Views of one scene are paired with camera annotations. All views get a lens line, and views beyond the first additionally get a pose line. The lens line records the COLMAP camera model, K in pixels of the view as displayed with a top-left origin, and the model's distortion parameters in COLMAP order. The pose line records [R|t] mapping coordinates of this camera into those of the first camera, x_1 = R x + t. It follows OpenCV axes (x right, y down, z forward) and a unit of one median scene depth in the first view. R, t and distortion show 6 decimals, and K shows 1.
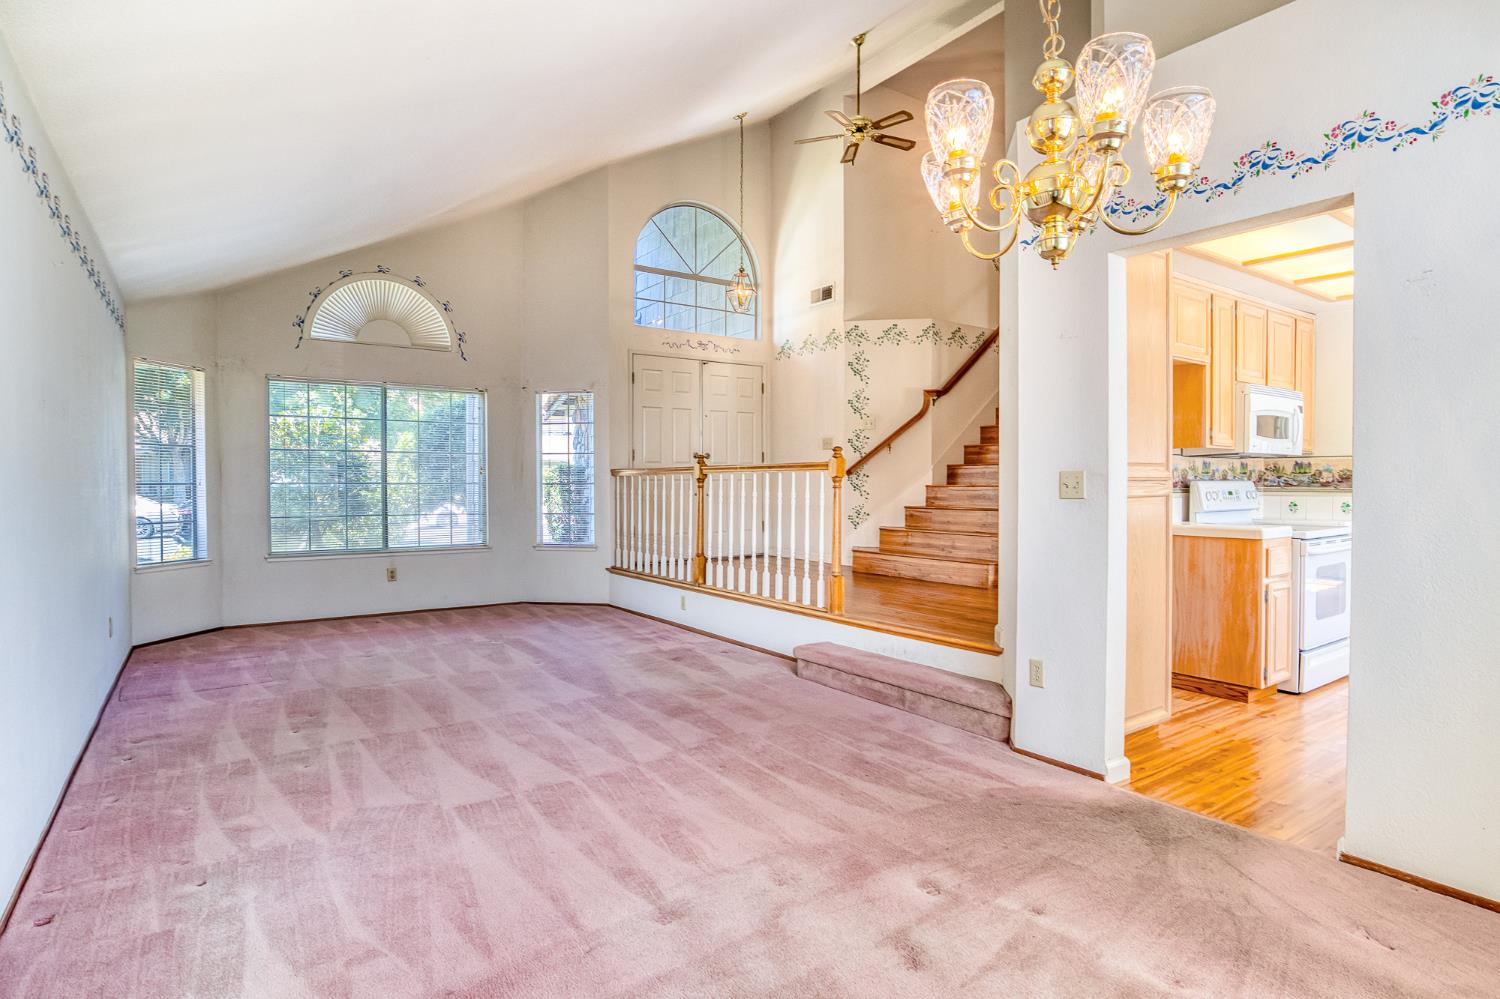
lens RADIAL K [[785.9, 0, 785.9], [0, 785.9, 493.8], [0, 0, 1]] dist [-0.039189, 0.014318]
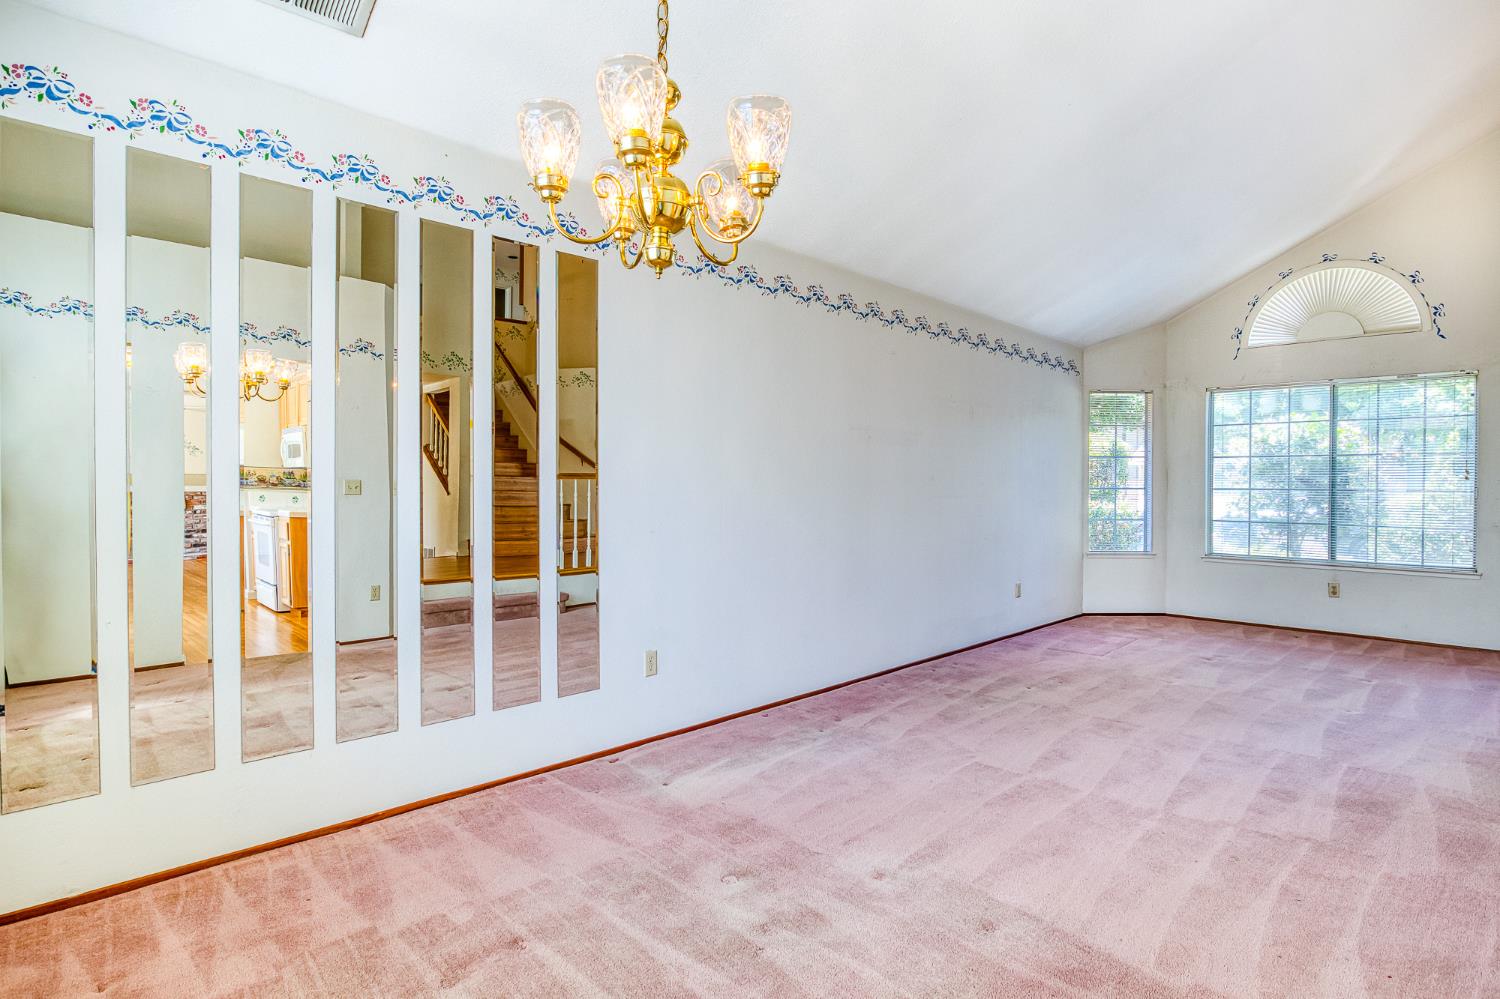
lens RADIAL K [[785.9, 0, 760.7], [0, 785.9, 498.6], [0, 0, 1]] dist [-0.039189, 0.014318]
pose [[0.155053, 0.017208, -0.987756, 0.556308], [-0.019798, 0.999702, 0.014308, -0.005833], [0.987708, 0.017337, 0.155348, 0.391567]]
